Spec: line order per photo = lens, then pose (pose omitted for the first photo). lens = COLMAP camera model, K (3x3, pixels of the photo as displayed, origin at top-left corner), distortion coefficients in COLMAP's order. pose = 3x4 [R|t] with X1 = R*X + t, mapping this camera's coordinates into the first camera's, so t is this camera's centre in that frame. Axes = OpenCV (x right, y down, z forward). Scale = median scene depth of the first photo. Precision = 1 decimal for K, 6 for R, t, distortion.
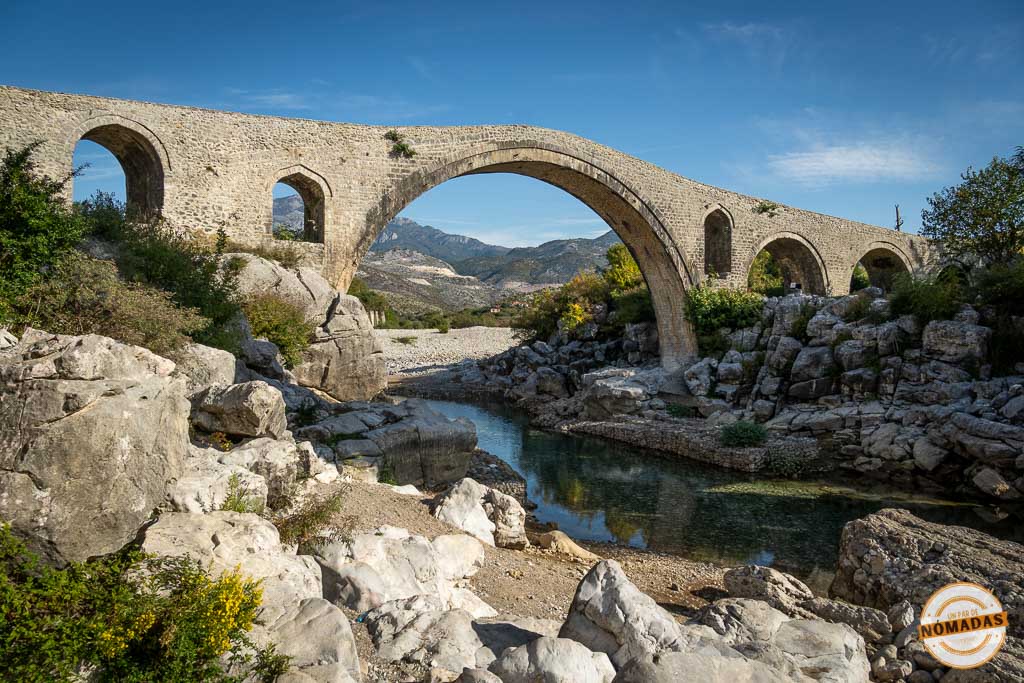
lens RADIAL K [[798.8, 0, 512.0], [0, 798.8, 341.5], [0, 0, 1]] dist [-0.028033, 0.008969]
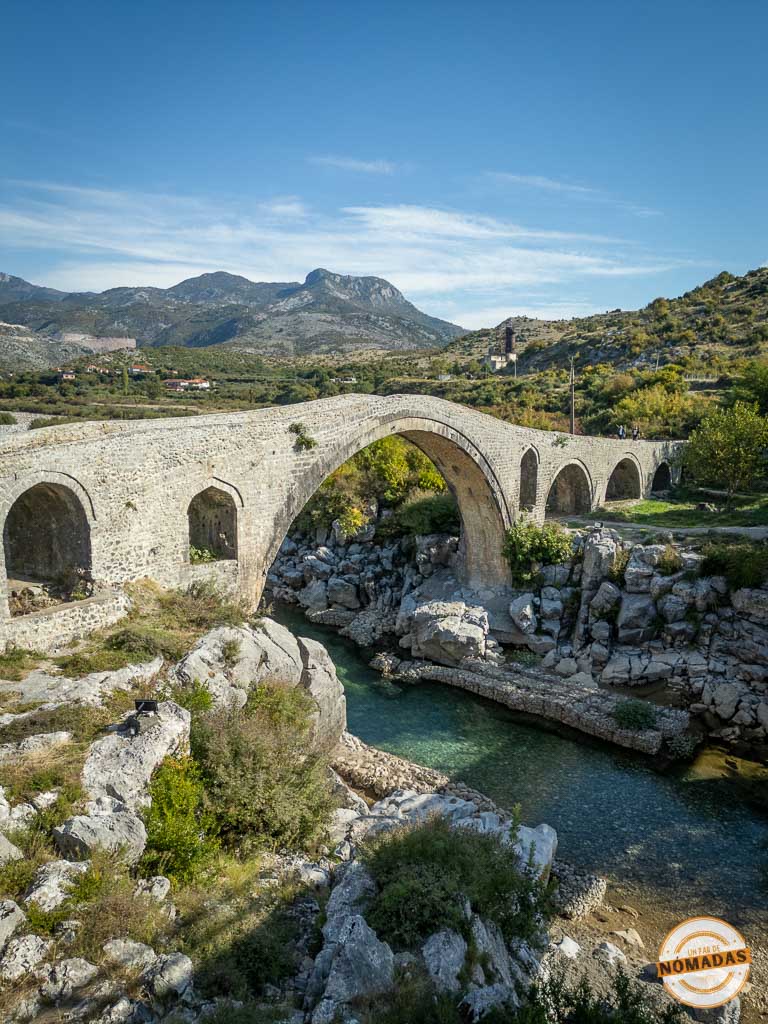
lens RADIAL K [[799.9, 0, 384.0], [0, 799.9, 512.0], [0, 0, 1]] dist [0.066711, -0.004929]
pose [[0.911317, -0.063238, 0.406821, -0.430267], [-0.013018, 0.983213, 0.181995, -0.327736], [-0.411500, -0.171151, 0.895195, 0.123682]]
